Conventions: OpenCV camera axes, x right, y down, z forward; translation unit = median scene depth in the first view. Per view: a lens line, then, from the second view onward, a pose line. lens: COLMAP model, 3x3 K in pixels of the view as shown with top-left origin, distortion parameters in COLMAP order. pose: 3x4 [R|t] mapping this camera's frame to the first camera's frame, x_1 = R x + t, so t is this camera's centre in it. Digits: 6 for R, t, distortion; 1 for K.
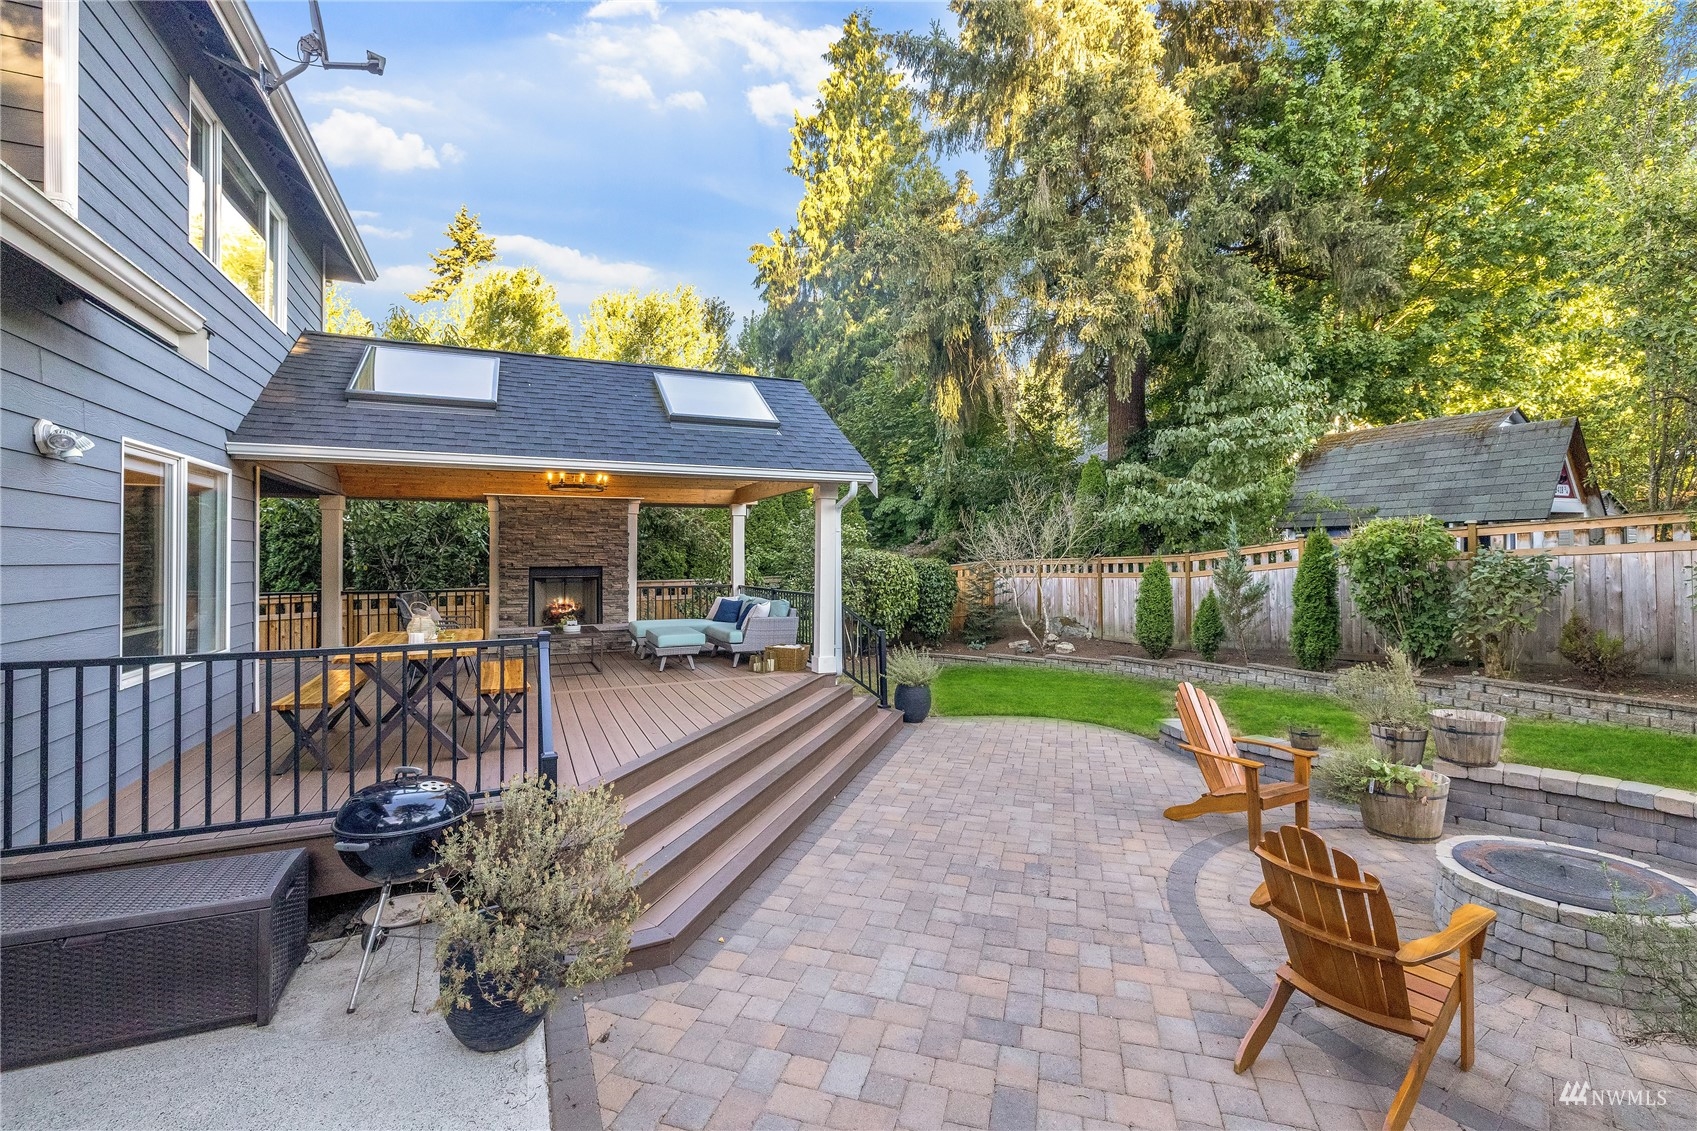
lens RADIAL K [[717.4, 0, 850.8], [0, 717.4, 558.9], [0, 0, 1]] dist [0.001329, 0.000067]
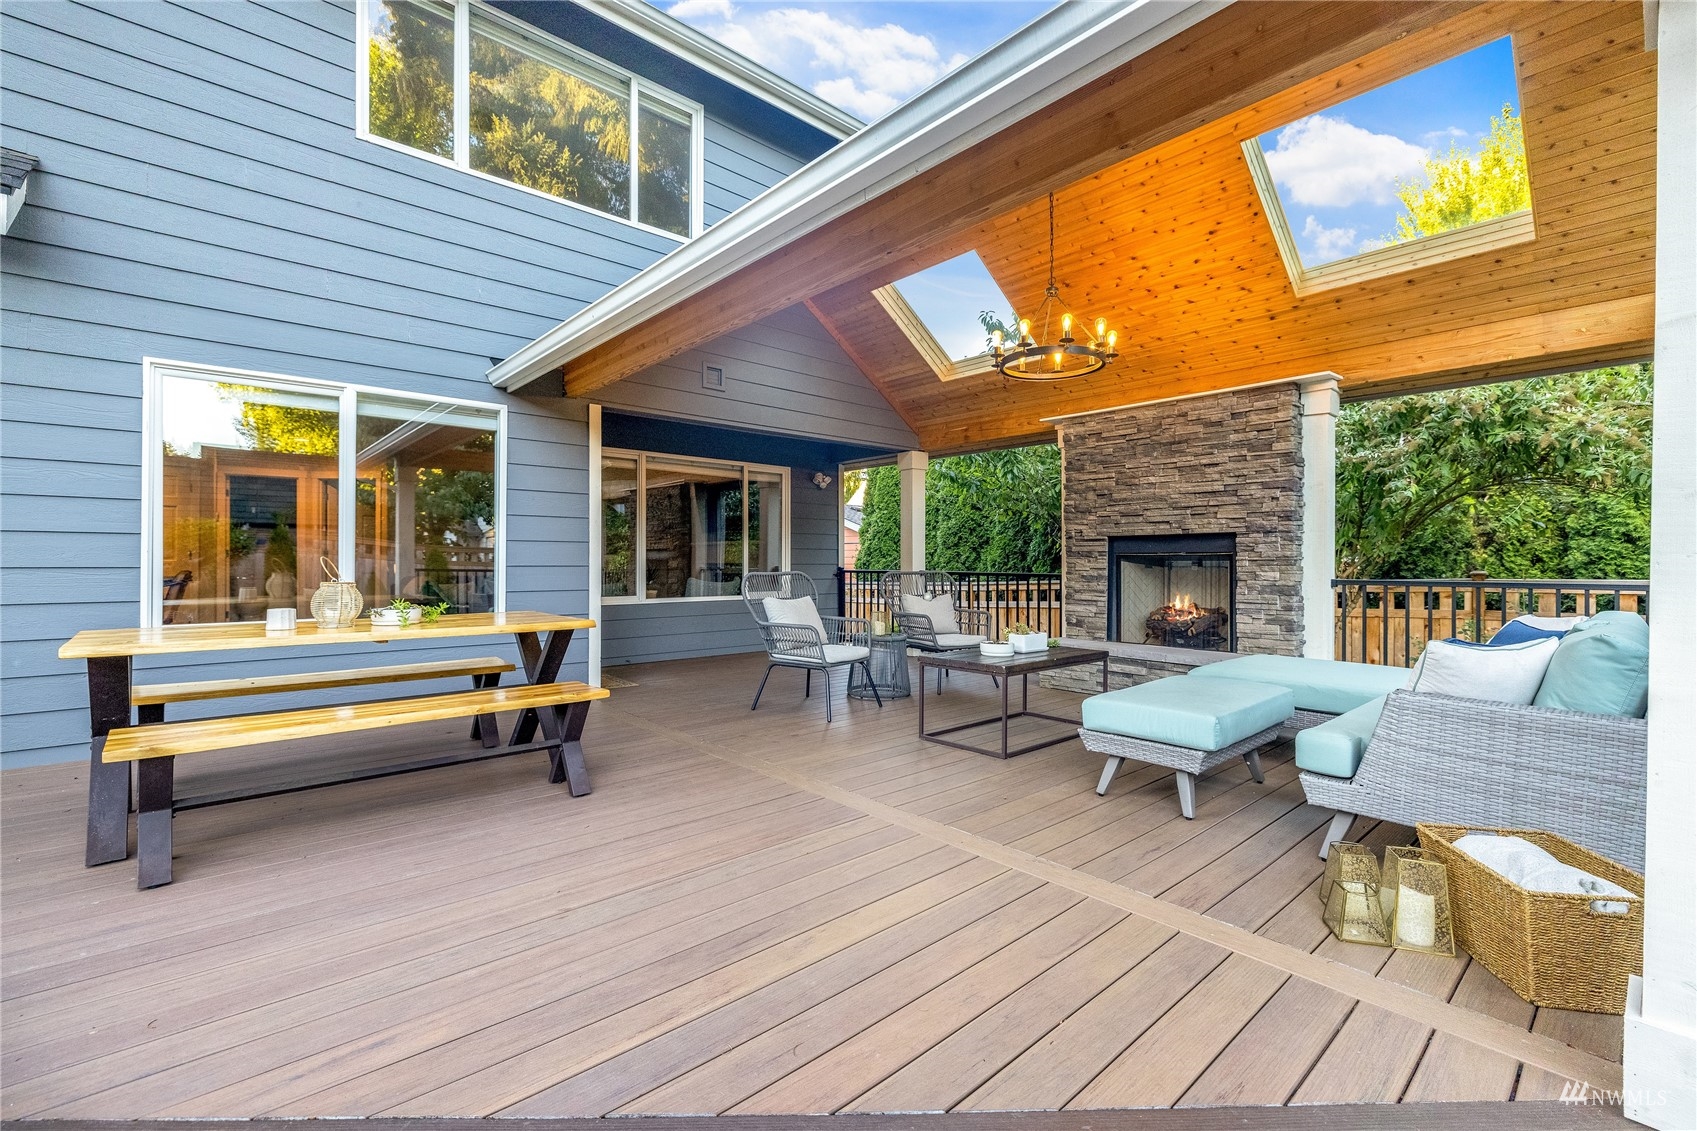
lens RADIAL K [[717.4, 0, 889.1], [0, 717.4, 560.6], [0, 0, 1]] dist [0.001329, 0.000067]
pose [[0.317887, 0.000168, -0.948128, 0.035845], [-0.001912, 0.999998, -0.000464, 0.030565], [0.948127, 0.001961, 0.317887, 0.649265]]
